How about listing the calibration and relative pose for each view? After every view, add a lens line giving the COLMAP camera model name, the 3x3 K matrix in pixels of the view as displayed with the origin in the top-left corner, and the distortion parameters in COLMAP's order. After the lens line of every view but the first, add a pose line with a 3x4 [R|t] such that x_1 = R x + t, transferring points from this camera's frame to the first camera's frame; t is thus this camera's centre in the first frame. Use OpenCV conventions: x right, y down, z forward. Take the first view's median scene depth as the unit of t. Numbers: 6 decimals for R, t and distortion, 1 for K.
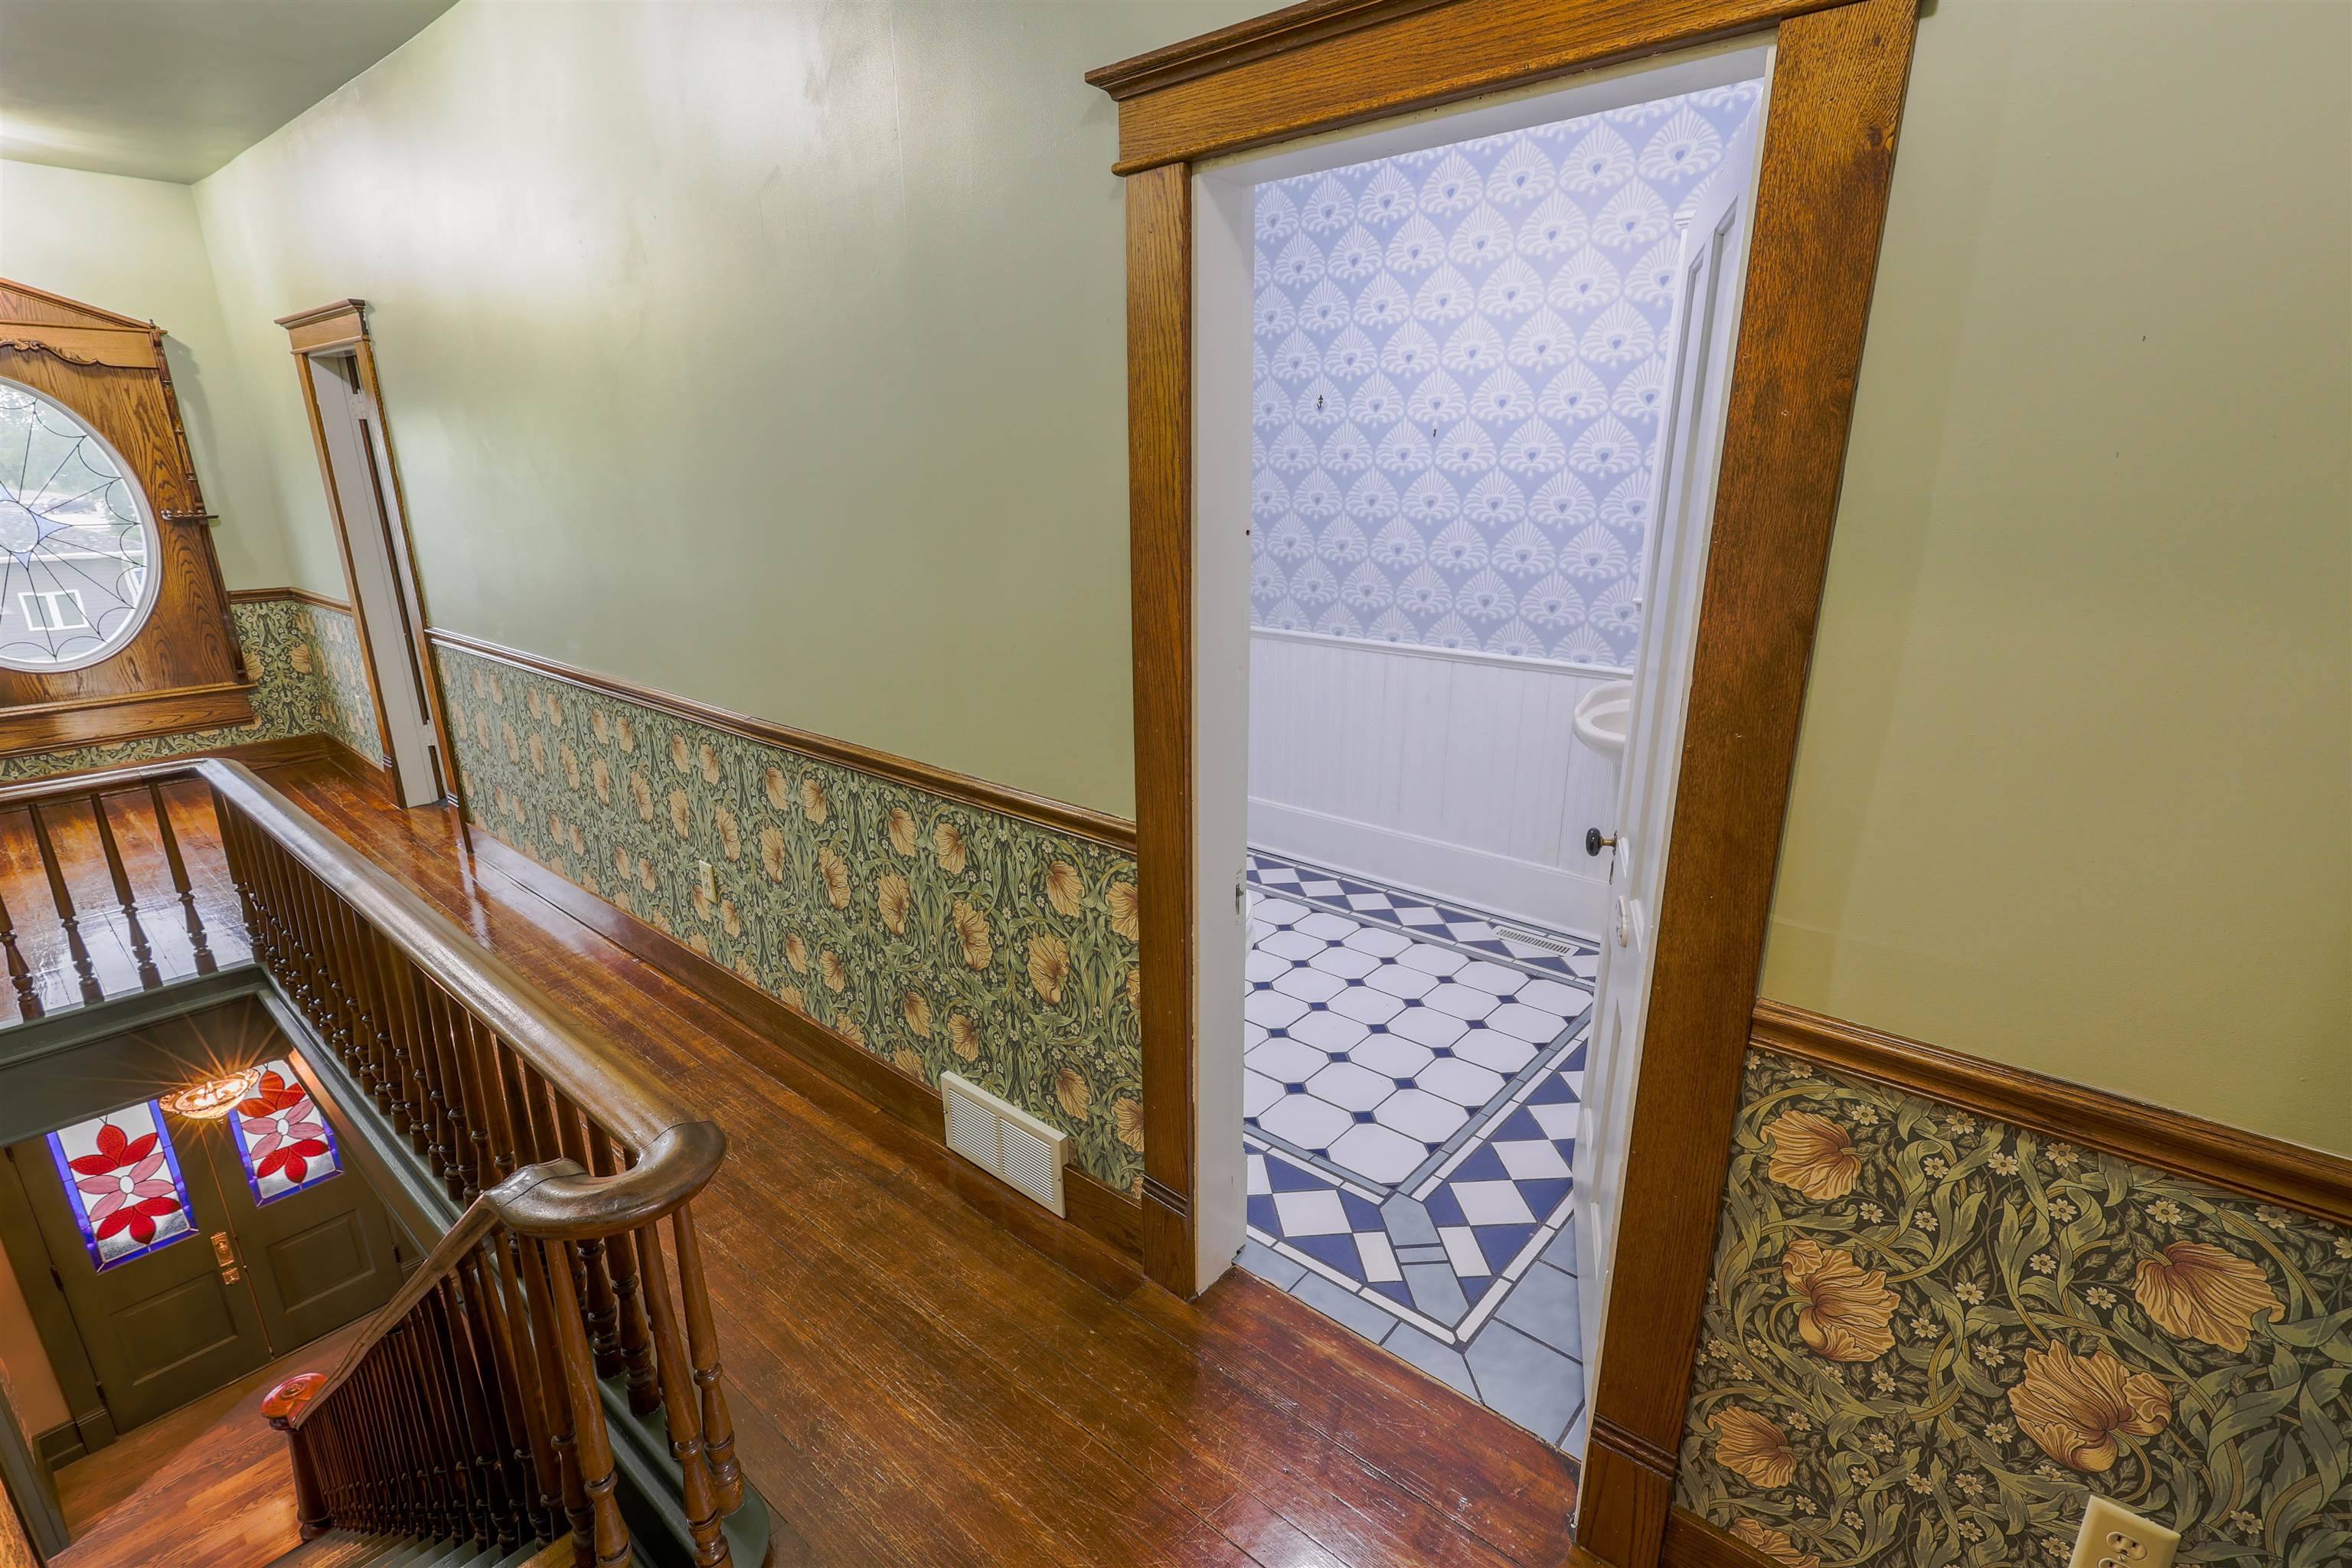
lens RADIAL K [[1086.7, 0, 1177.4], [0, 1086.7, 809.5], [0, 0, 1]] dist [0.000864, 0.000820]
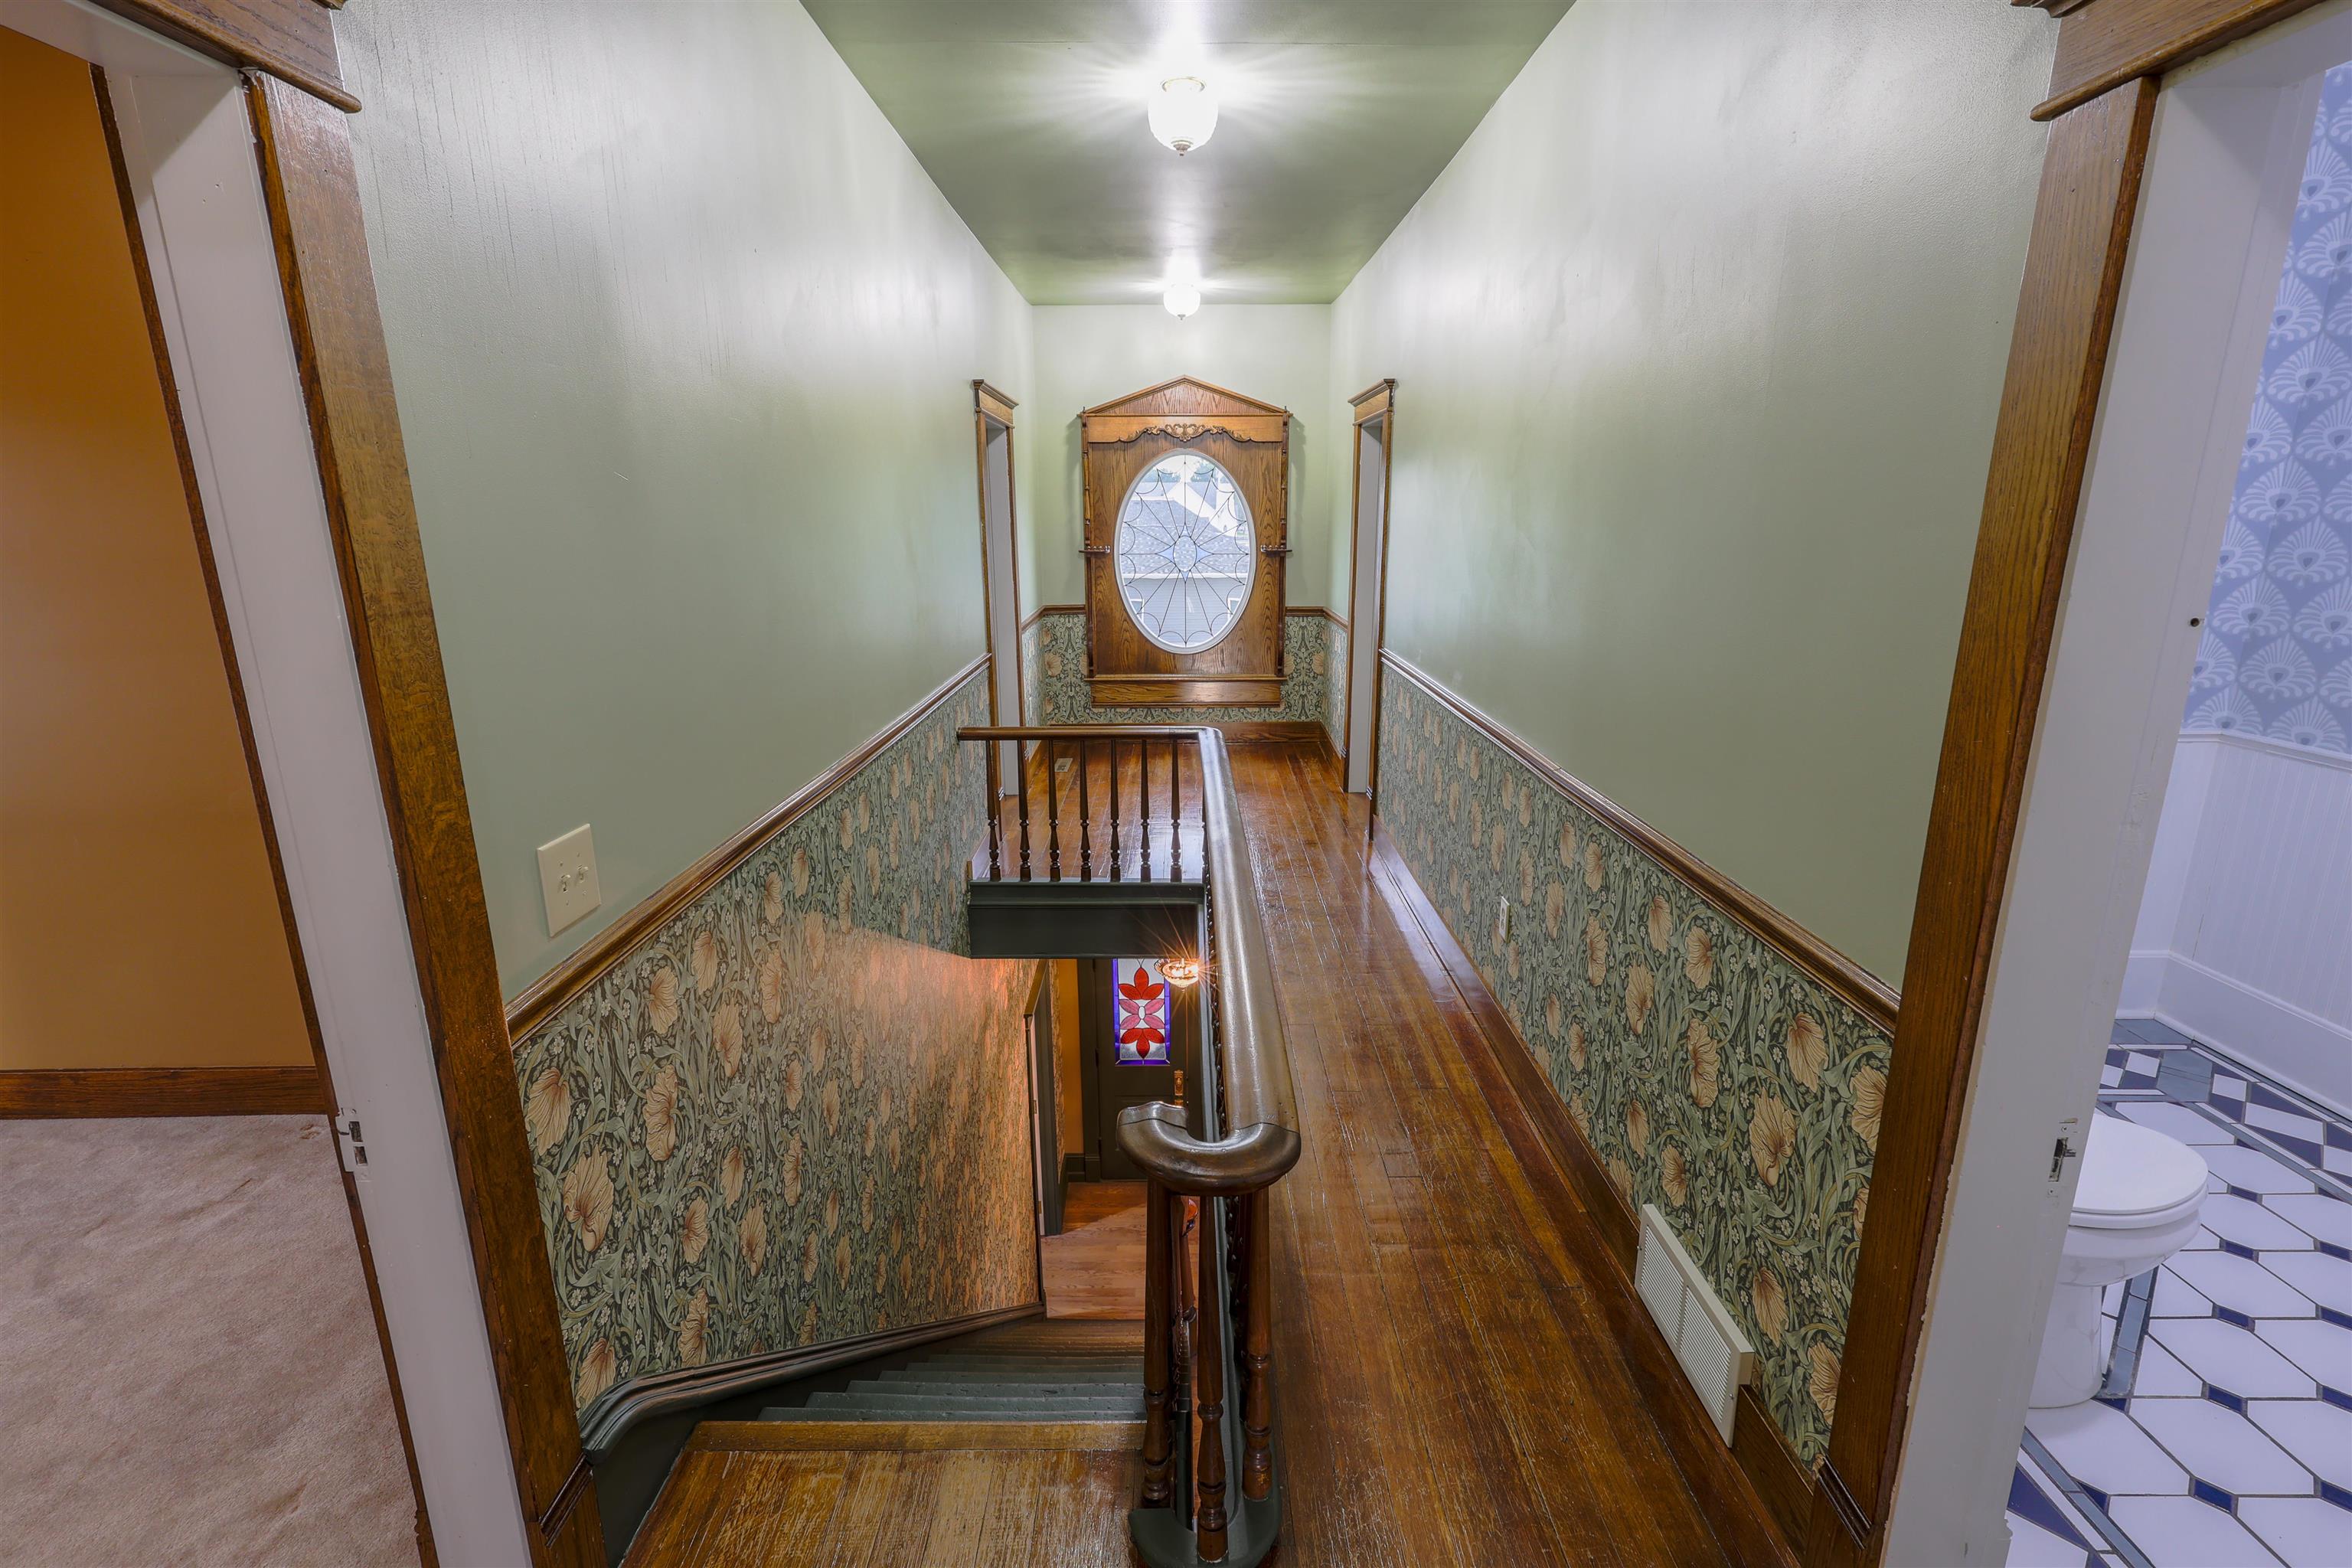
lens RADIAL K [[1086.7, 0, 1166.7], [0, 1086.7, 803.6], [0, 0, 1]] dist [0.000864, 0.000820]
pose [[0.644350, 0.201109, -0.737813, 0.098737], [-0.233722, 0.970426, 0.060398, -0.027380], [0.728139, 0.133526, 0.672298, 0.079046]]
